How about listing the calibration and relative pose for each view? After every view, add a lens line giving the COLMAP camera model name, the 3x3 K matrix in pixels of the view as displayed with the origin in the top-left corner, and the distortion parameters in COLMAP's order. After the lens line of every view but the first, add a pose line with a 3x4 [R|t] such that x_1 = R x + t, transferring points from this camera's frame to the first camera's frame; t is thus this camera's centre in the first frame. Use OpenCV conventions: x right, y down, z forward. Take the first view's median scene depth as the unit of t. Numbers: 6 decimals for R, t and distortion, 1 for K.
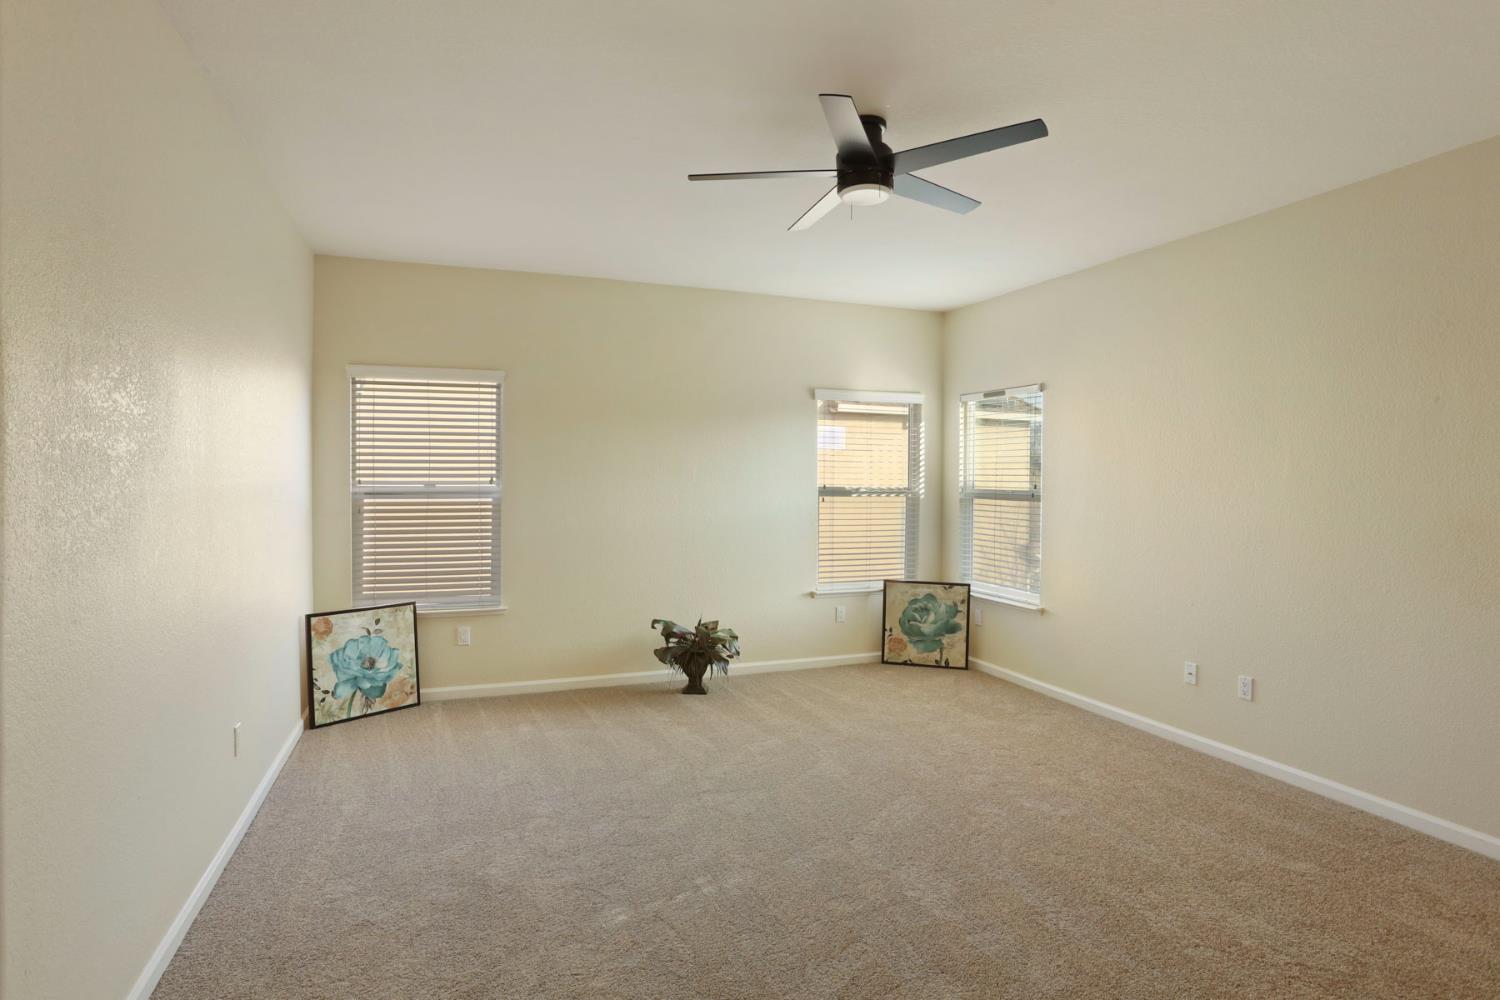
lens RADIAL K [[771.0, 0, 758.7], [0, 771.0, 498.1], [0, 0, 1]] dist [-0.050555, 0.016464]
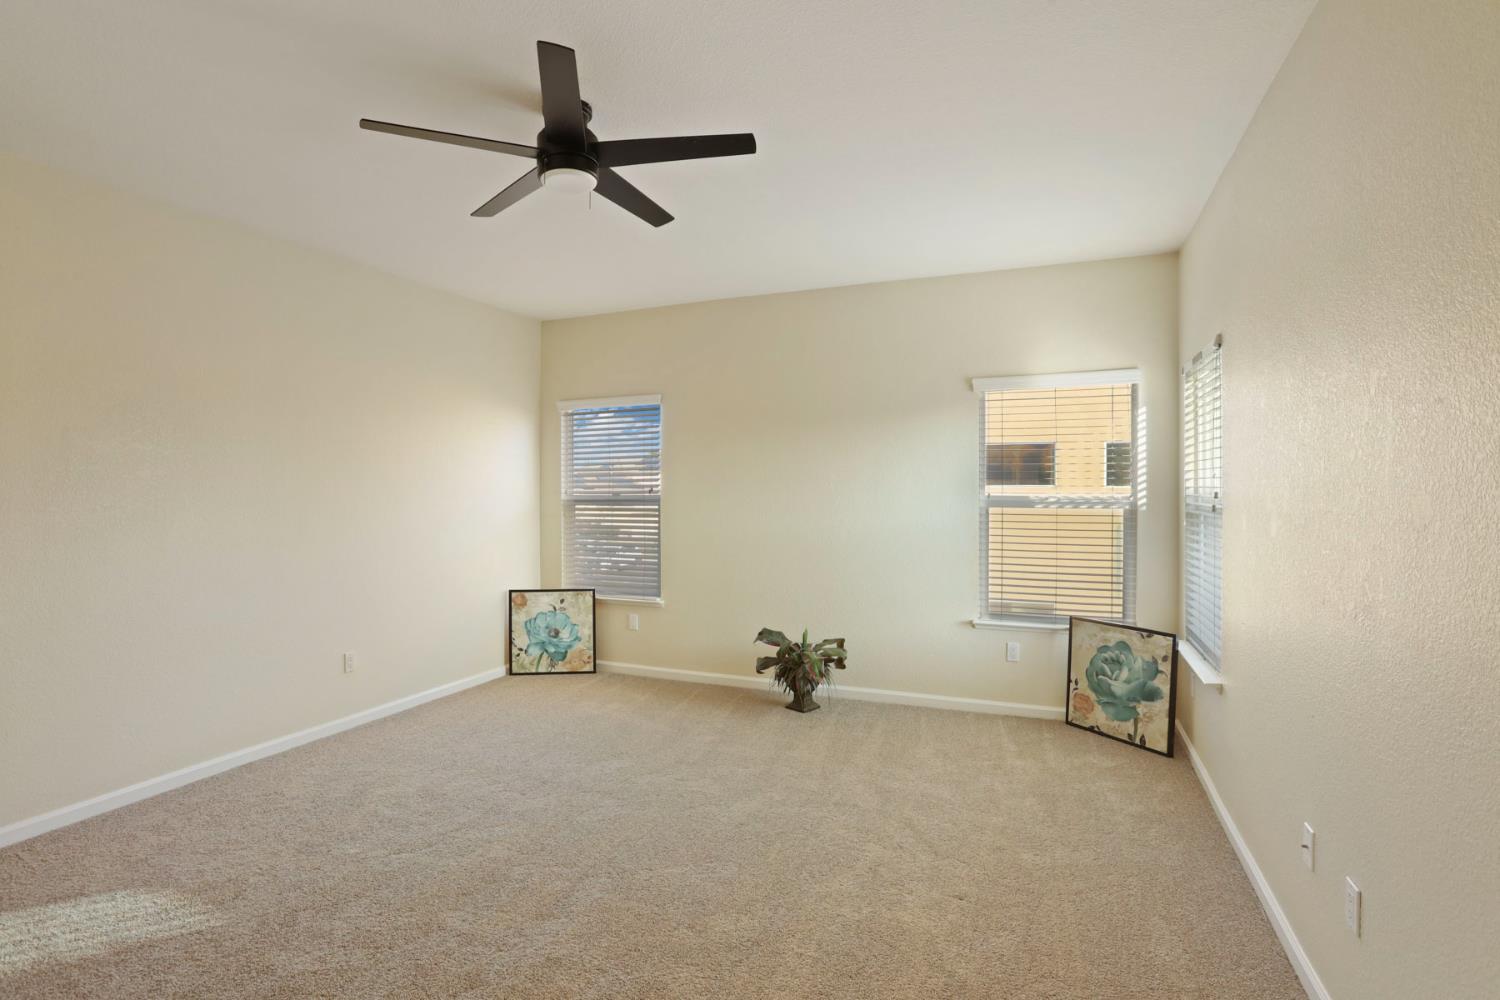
lens RADIAL K [[744.0, 0, 748.2], [0, 744.0, 498.0], [0, 0, 1]] dist [-0.051801, 0.020619]
pose [[0.720372, 0.001441, -0.693586, 0.571948], [-0.010711, 0.999902, -0.009047, -0.002453], [0.693505, 0.013946, 0.720317, 0.314291]]
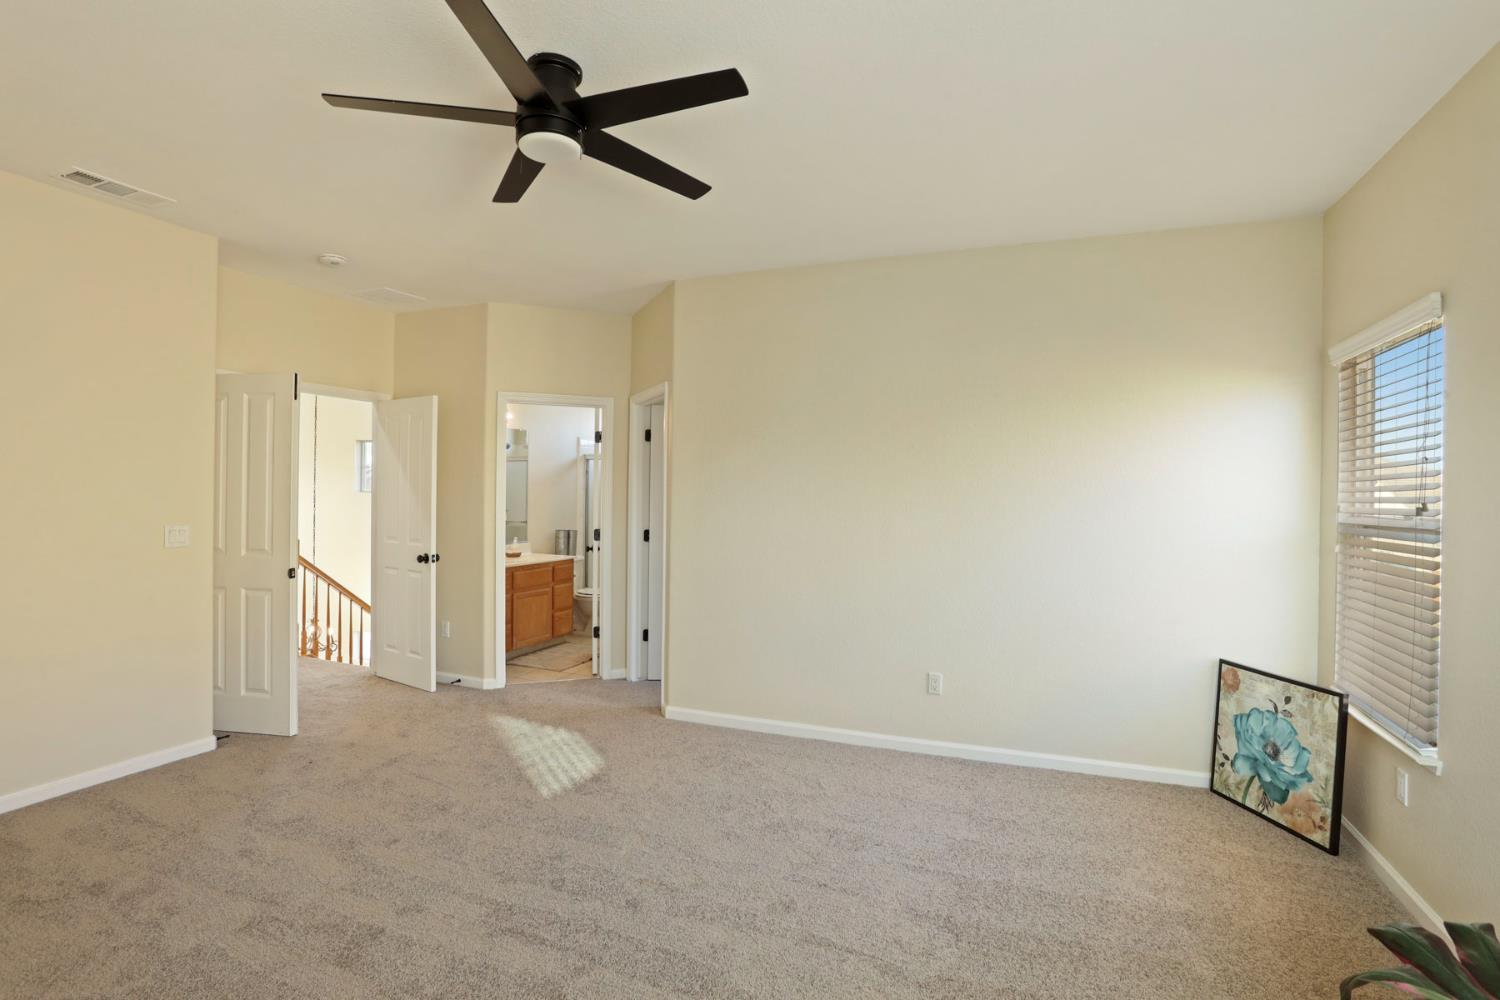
lens RADIAL K [[744.0, 0, 745.7], [0, 744.0, 494.2], [0, 0, 1]] dist [-0.051801, 0.020619]
pose [[-0.683154, -0.011078, -0.730190, 0.352056], [-0.033650, 0.999300, 0.016322, -0.026958], [0.729499, 0.035721, -0.683049, 1.067797]]
